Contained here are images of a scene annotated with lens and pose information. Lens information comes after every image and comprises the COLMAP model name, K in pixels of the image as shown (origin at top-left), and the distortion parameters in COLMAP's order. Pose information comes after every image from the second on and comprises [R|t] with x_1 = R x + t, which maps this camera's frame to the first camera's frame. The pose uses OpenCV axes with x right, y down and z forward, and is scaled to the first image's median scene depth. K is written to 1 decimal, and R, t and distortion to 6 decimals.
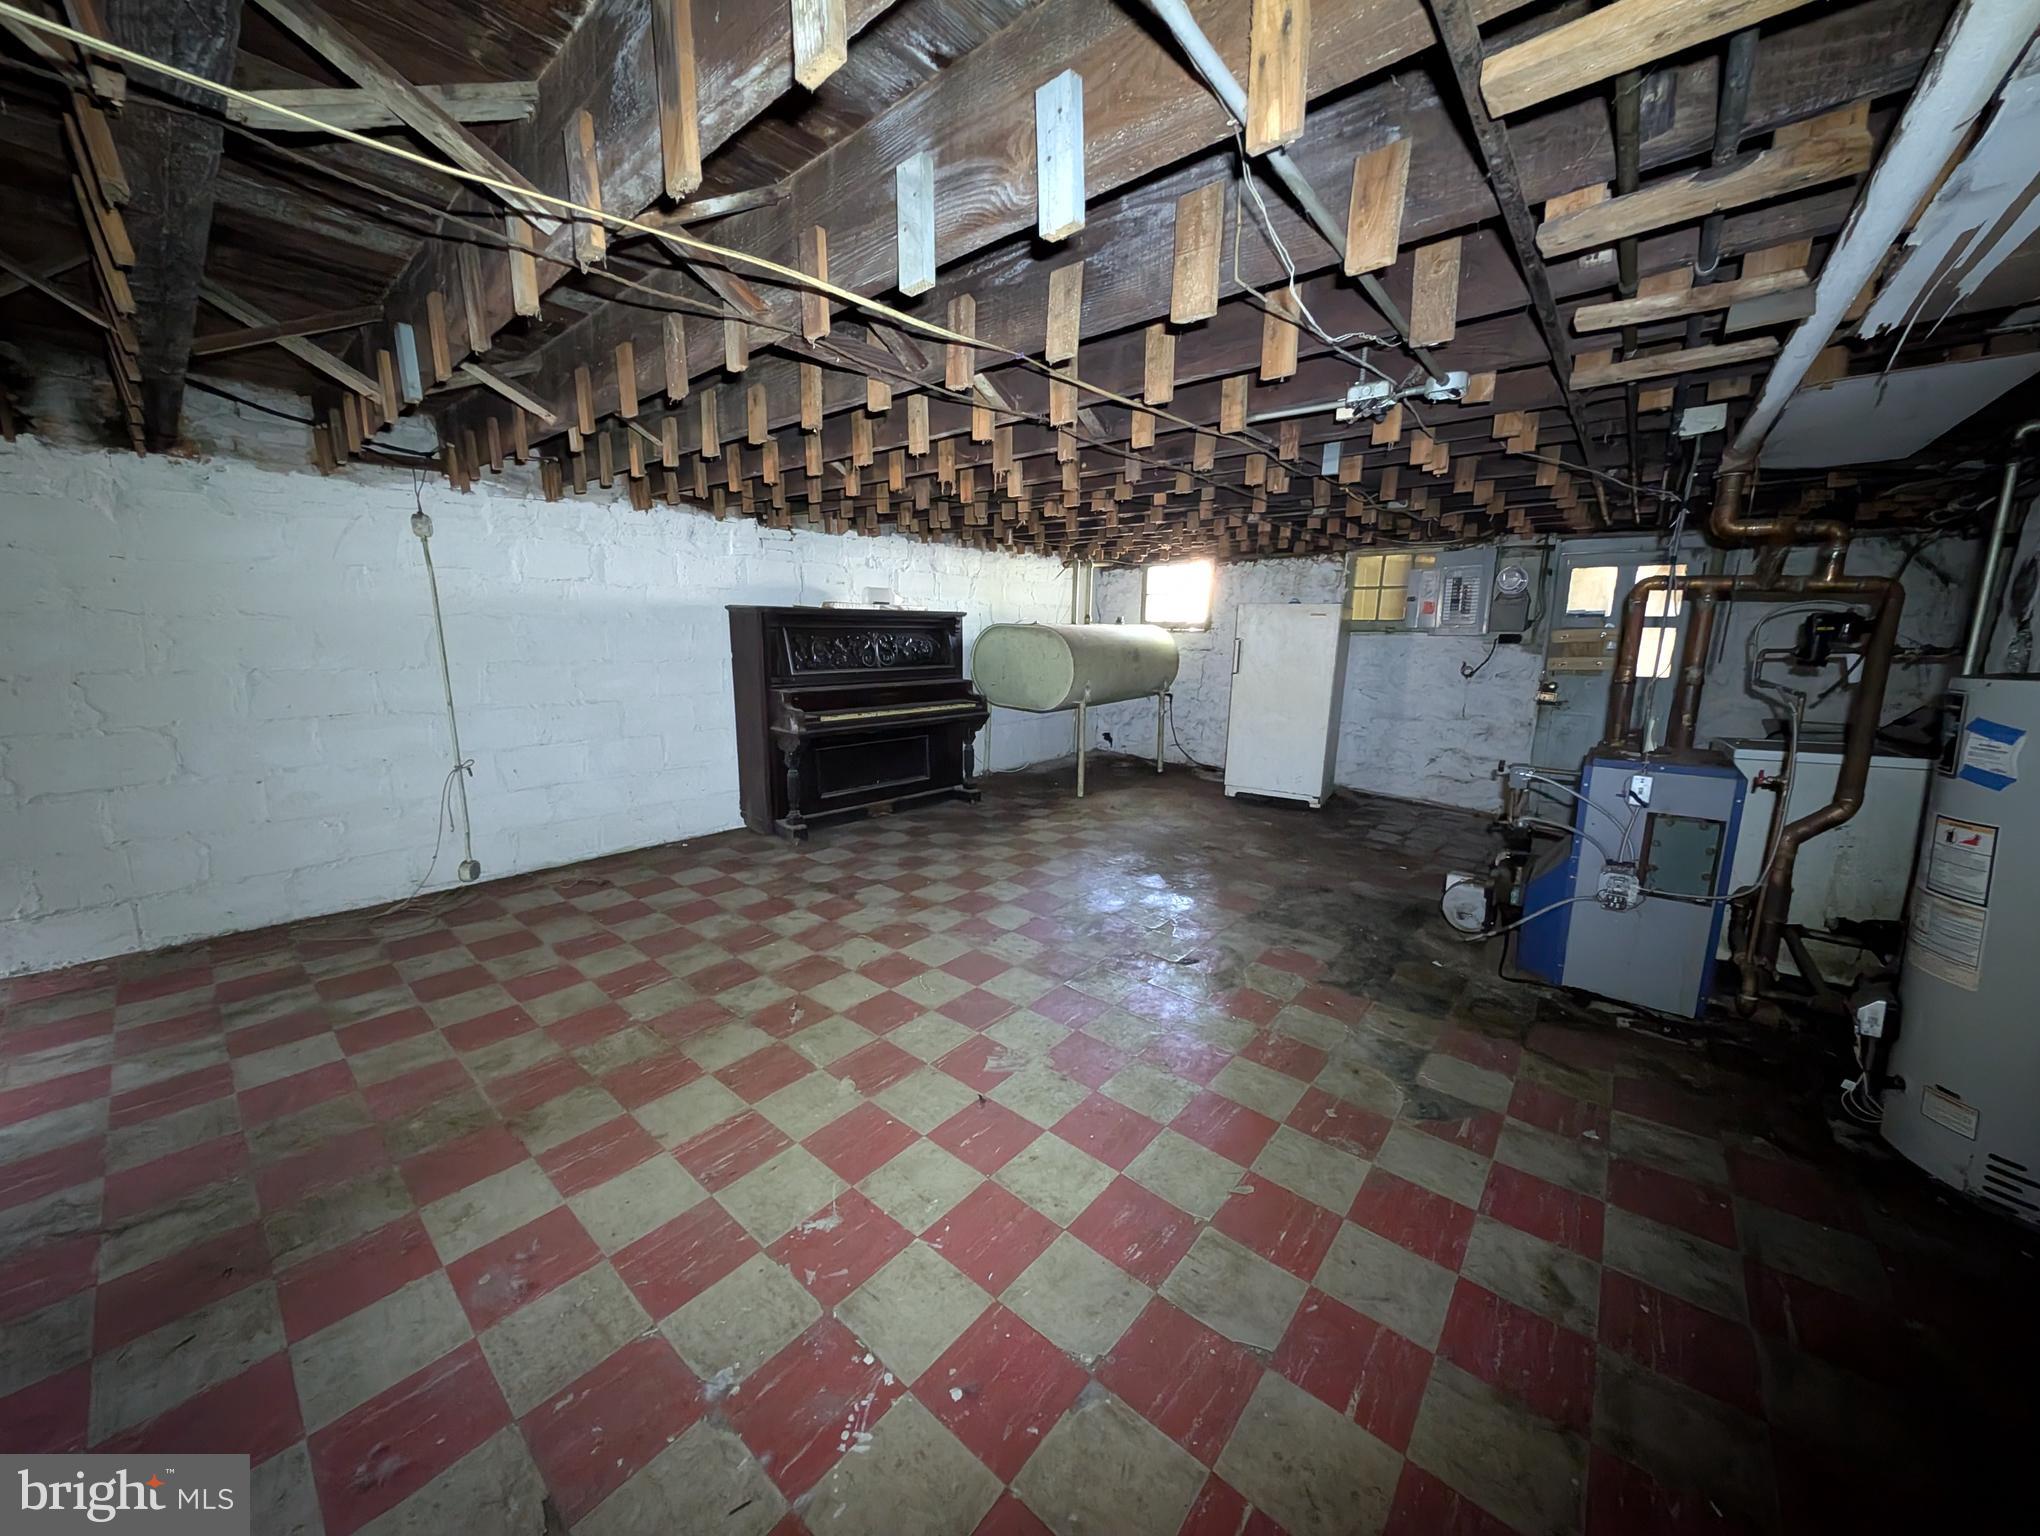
lens RADIAL K [[717.8, 0, 1024.3], [0, 717.8, 760.7], [0, 0, 1]] dist [0.001917, -0.002817]
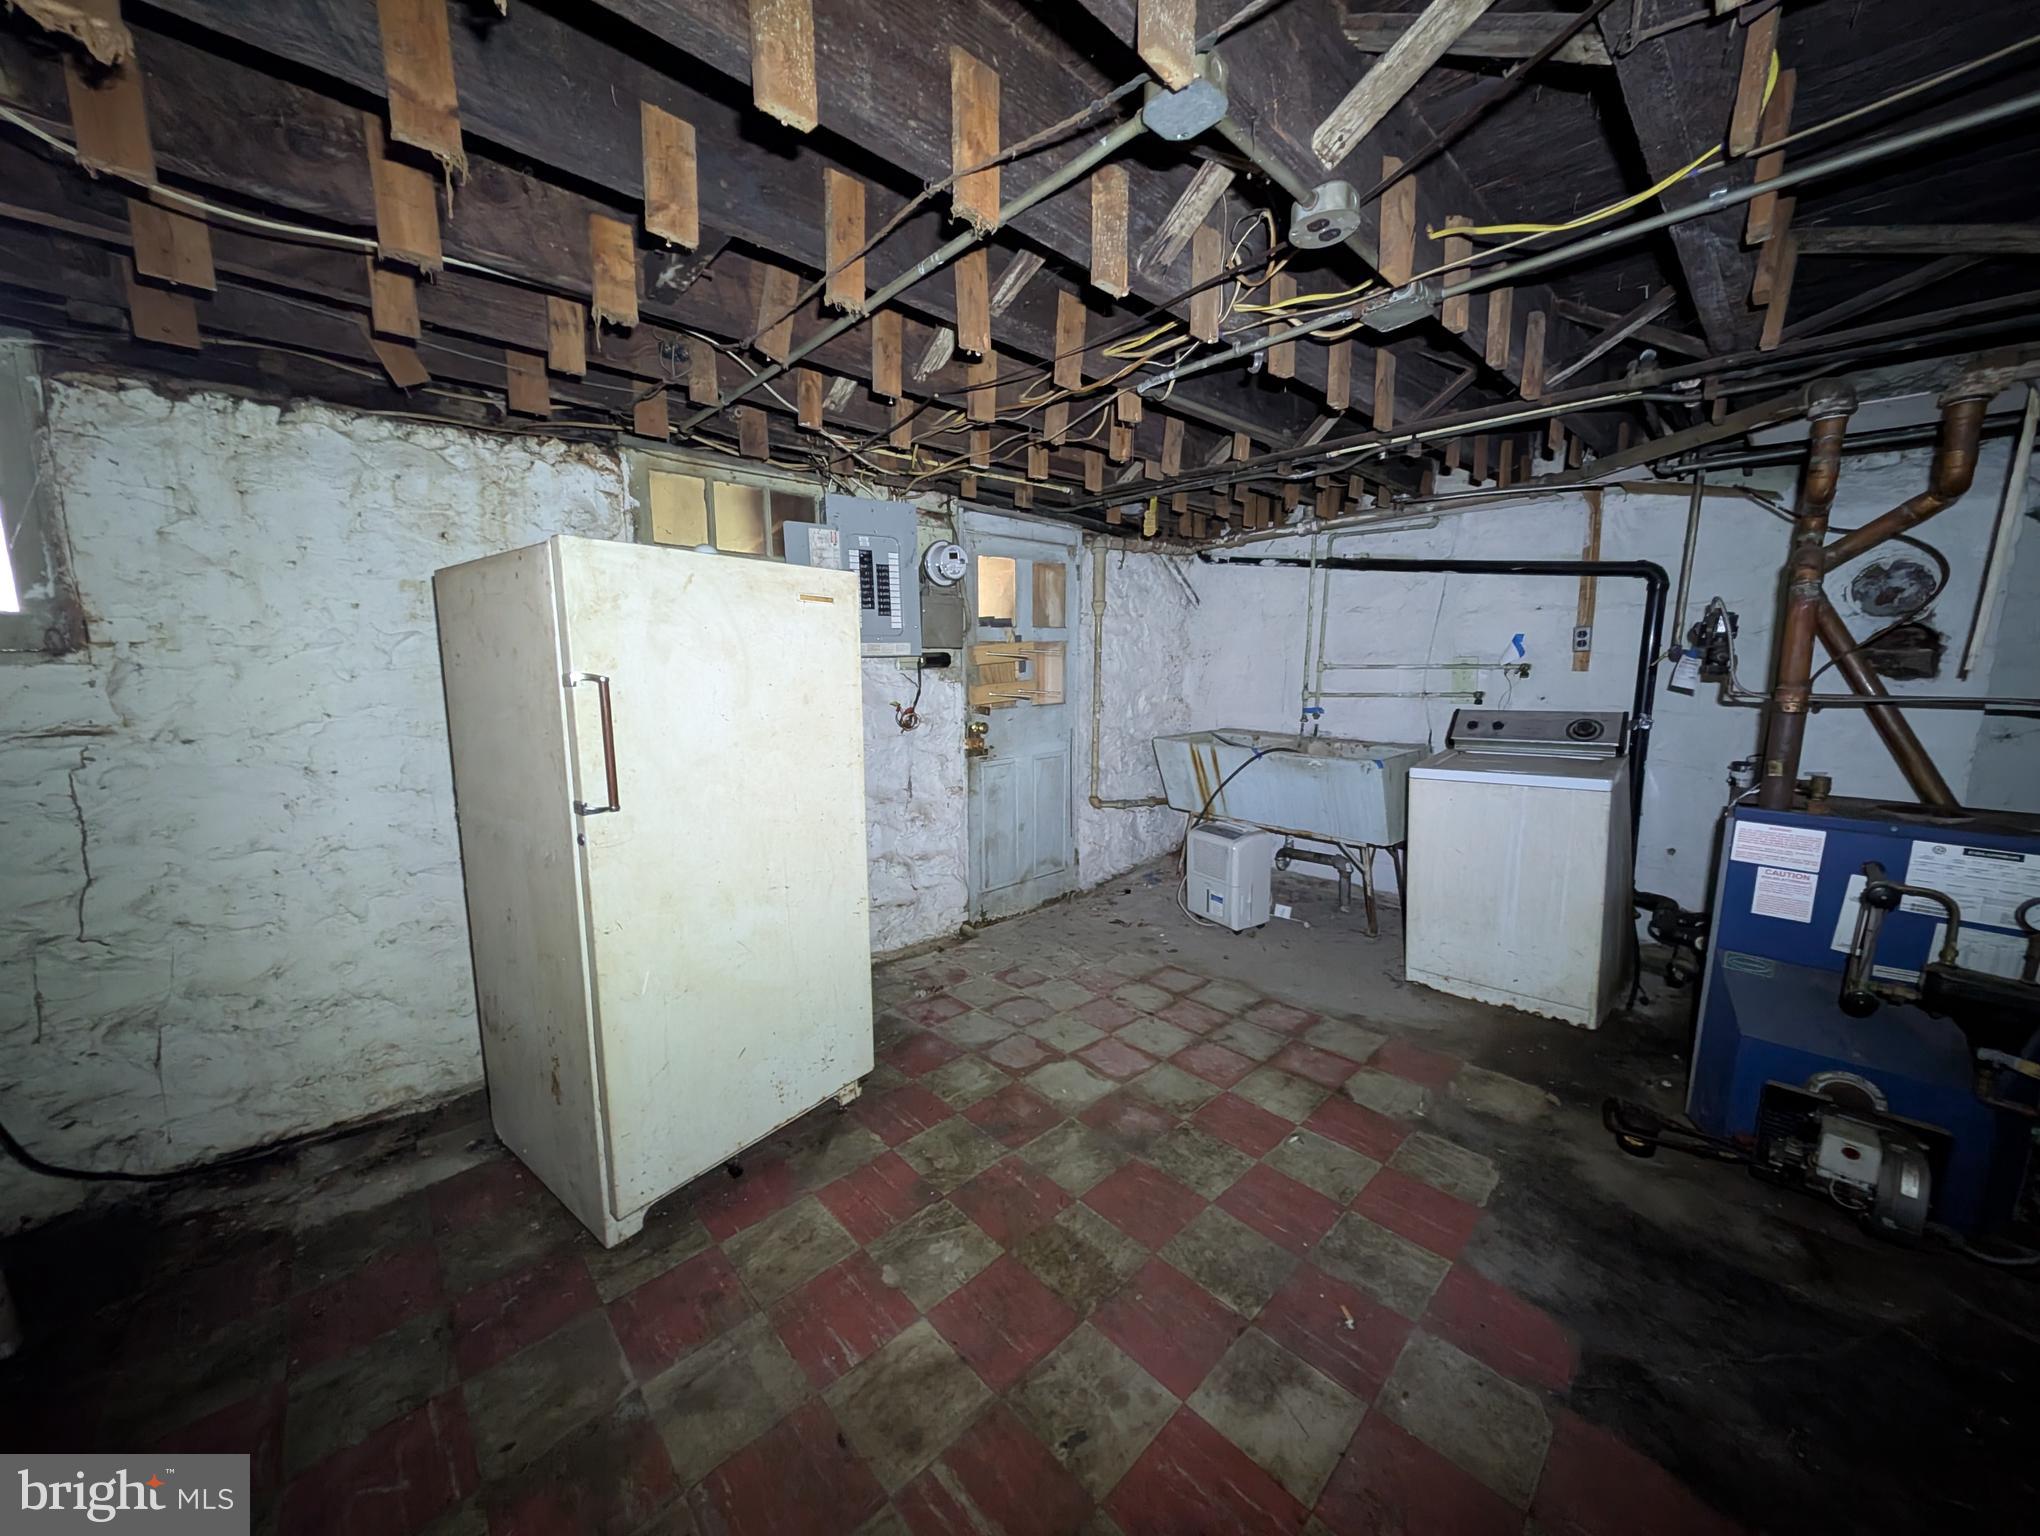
lens RADIAL K [[717.8, 0, 1017.4], [0, 717.8, 761.9], [0, 0, 1]] dist [0.001917, -0.002817]
pose [[0.111765, -0.152699, 0.981933, 0.077884], [0.189412, 0.973281, 0.129794, -0.179736], [-0.975516, 0.171483, 0.137701, 1.024203]]
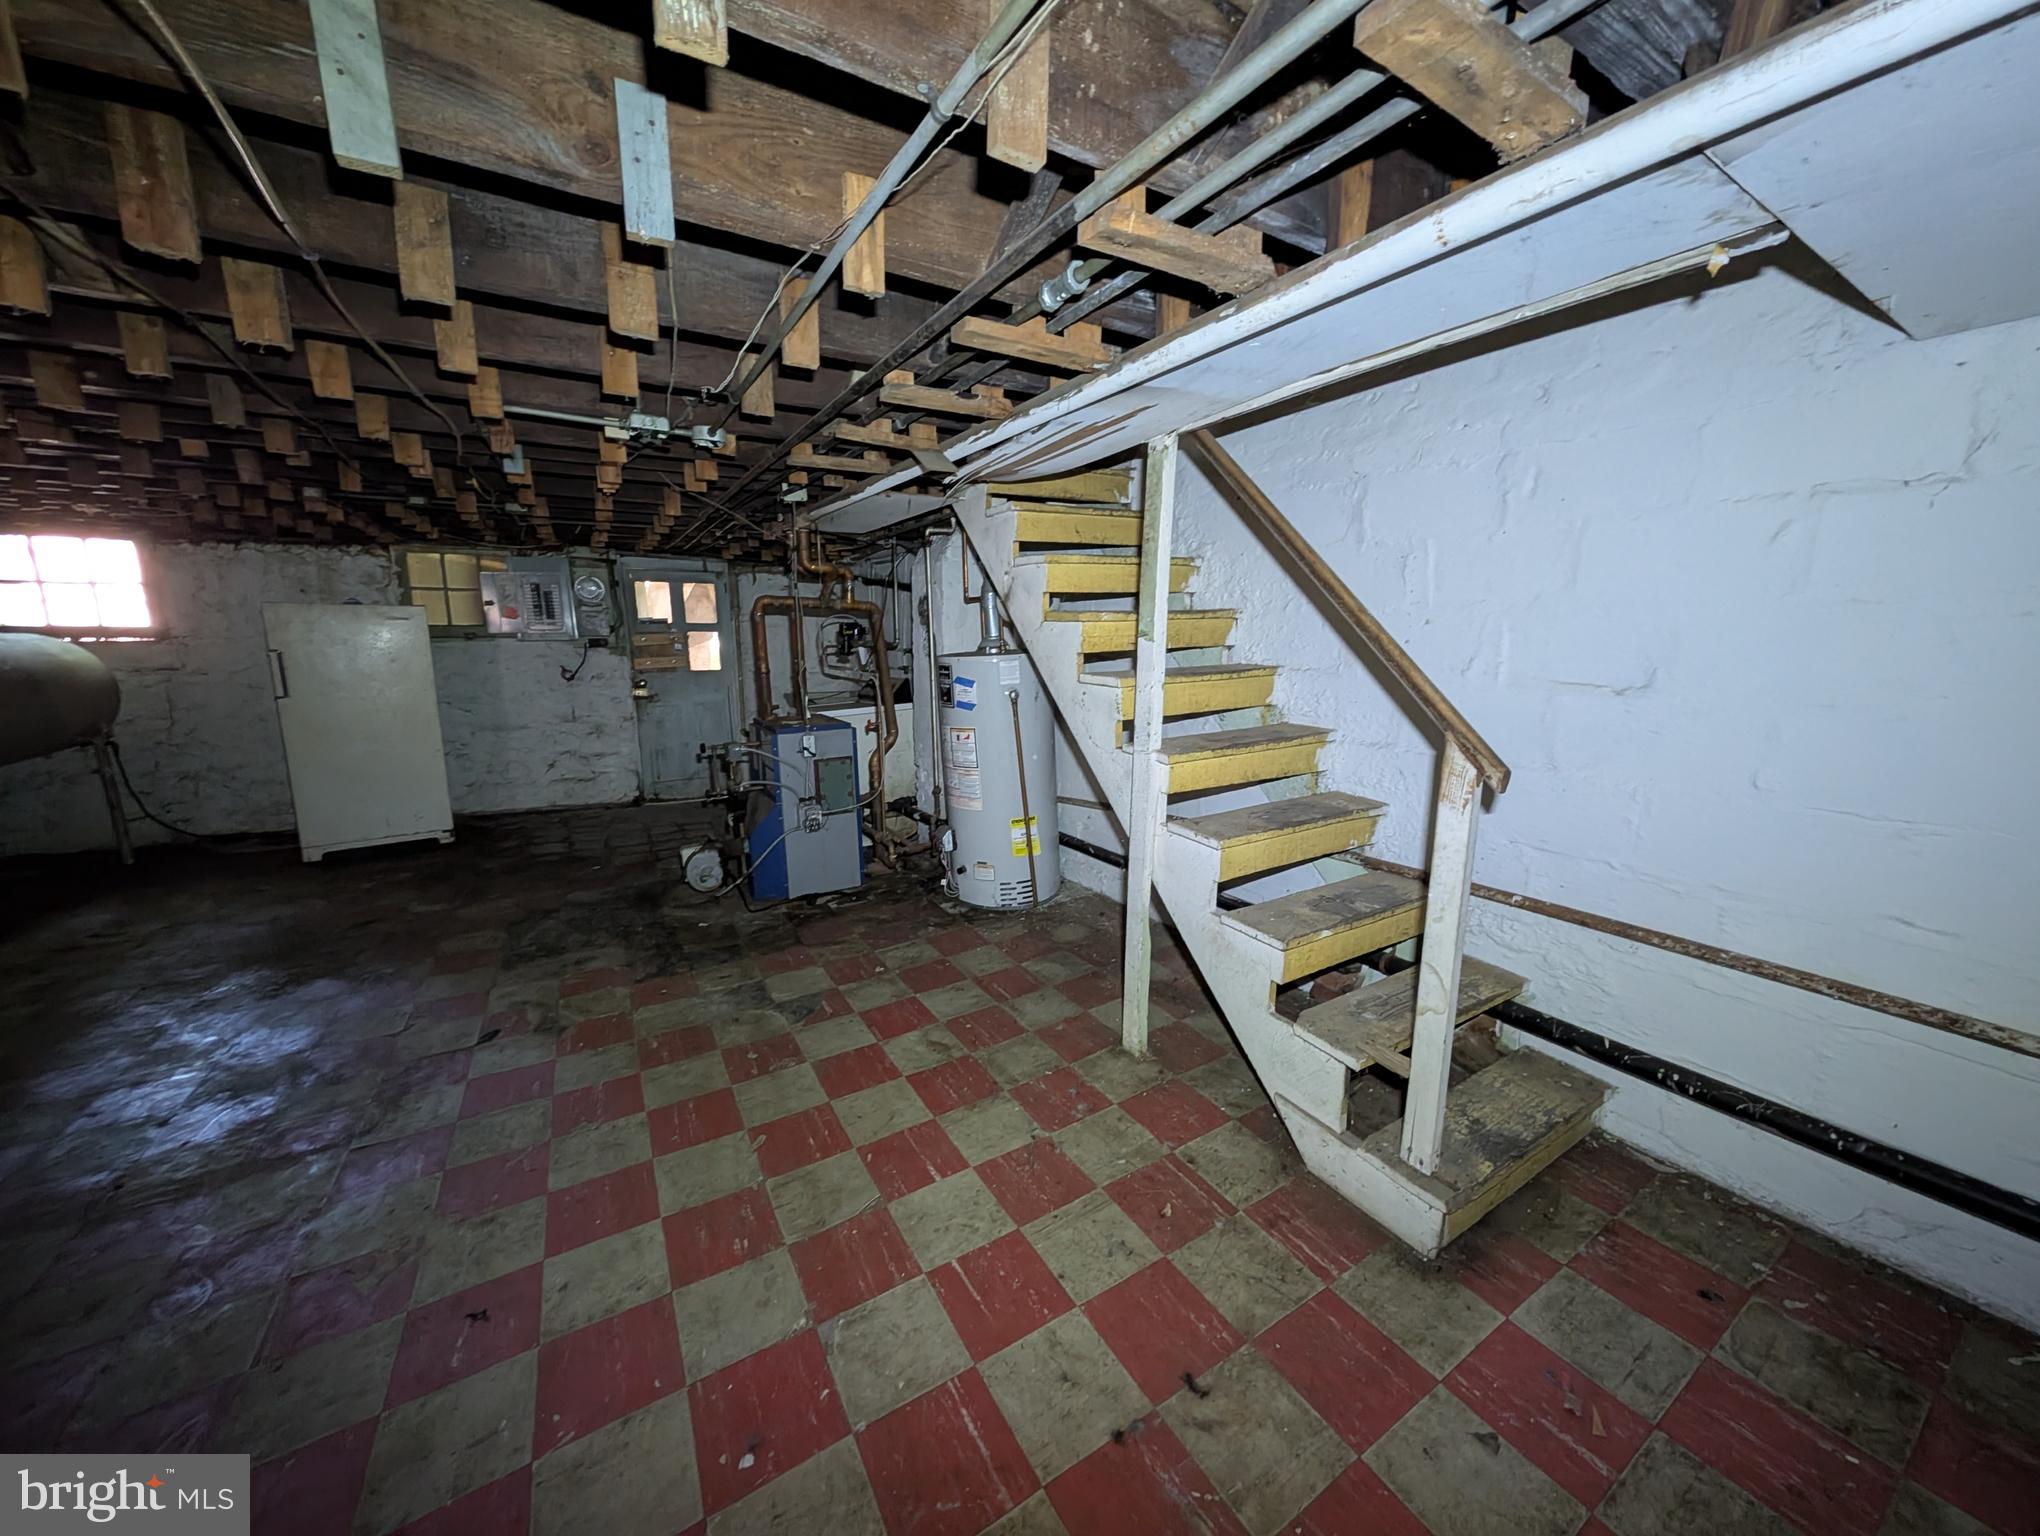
lens RADIAL K [[717.8, 0, 1009.1], [0, 717.8, 764.6], [0, 0, 1]] dist [0.001917, -0.002817]
pose [[0.331188, -0.178555, 0.926516, -0.191556], [0.178103, 0.976111, 0.124449, -0.016589], [-0.926603, 0.123800, 0.355077, 0.067417]]
